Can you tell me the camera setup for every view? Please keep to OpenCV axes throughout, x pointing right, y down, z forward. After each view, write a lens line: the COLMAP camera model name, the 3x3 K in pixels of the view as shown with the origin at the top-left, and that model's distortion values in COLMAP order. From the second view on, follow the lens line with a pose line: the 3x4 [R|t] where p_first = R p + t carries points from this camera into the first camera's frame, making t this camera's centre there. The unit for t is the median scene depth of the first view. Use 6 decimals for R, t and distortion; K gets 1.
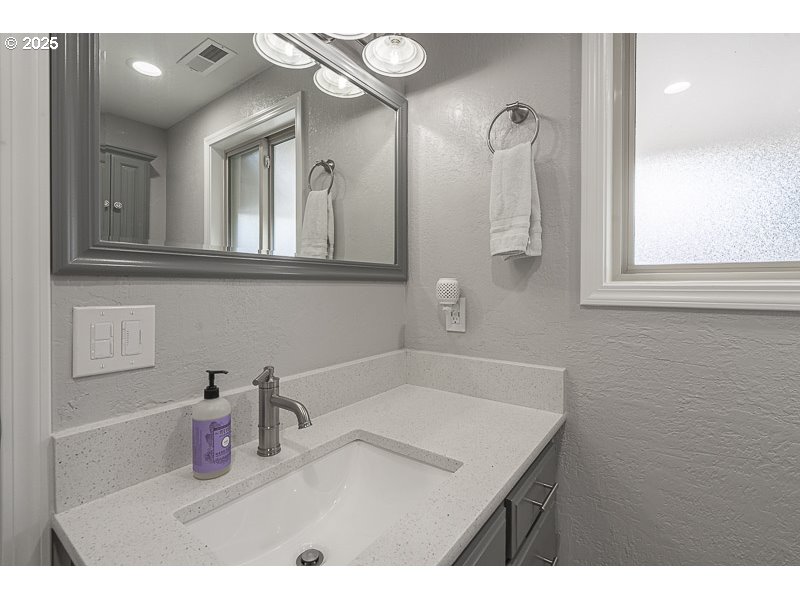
lens RADIAL K [[369.7, 0, 400.0], [0, 369.7, 287.3], [0, 0, 1]] dist [0.000744, 0.000084]
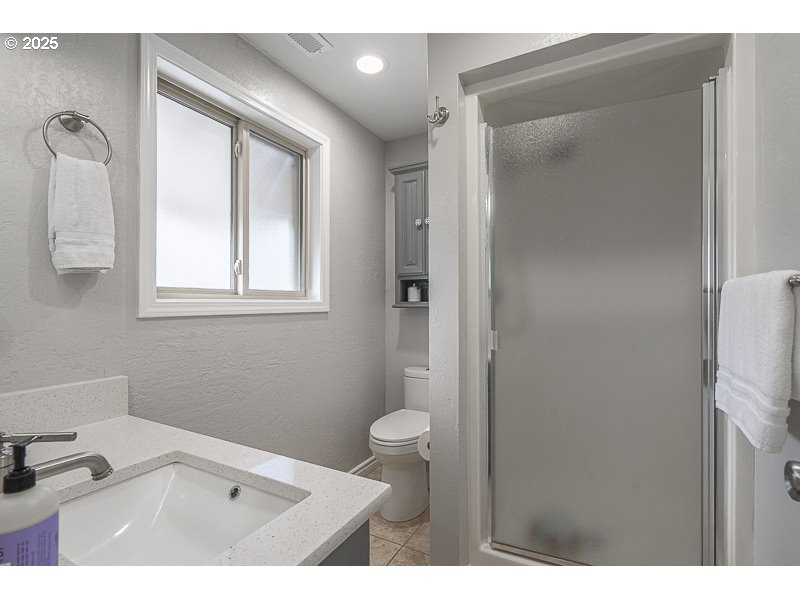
lens RADIAL K [[366.8, 0, 400.0], [0, 366.8, 300.0], [0, 0, 1]] dist [0.001136, 0.000349]
pose [[-0.132283, 0.006192, 0.991193, -0.797321], [0.007120, 0.999961, -0.005296, 0.001859], [-0.991186, 0.006357, -0.132322, 0.317611]]
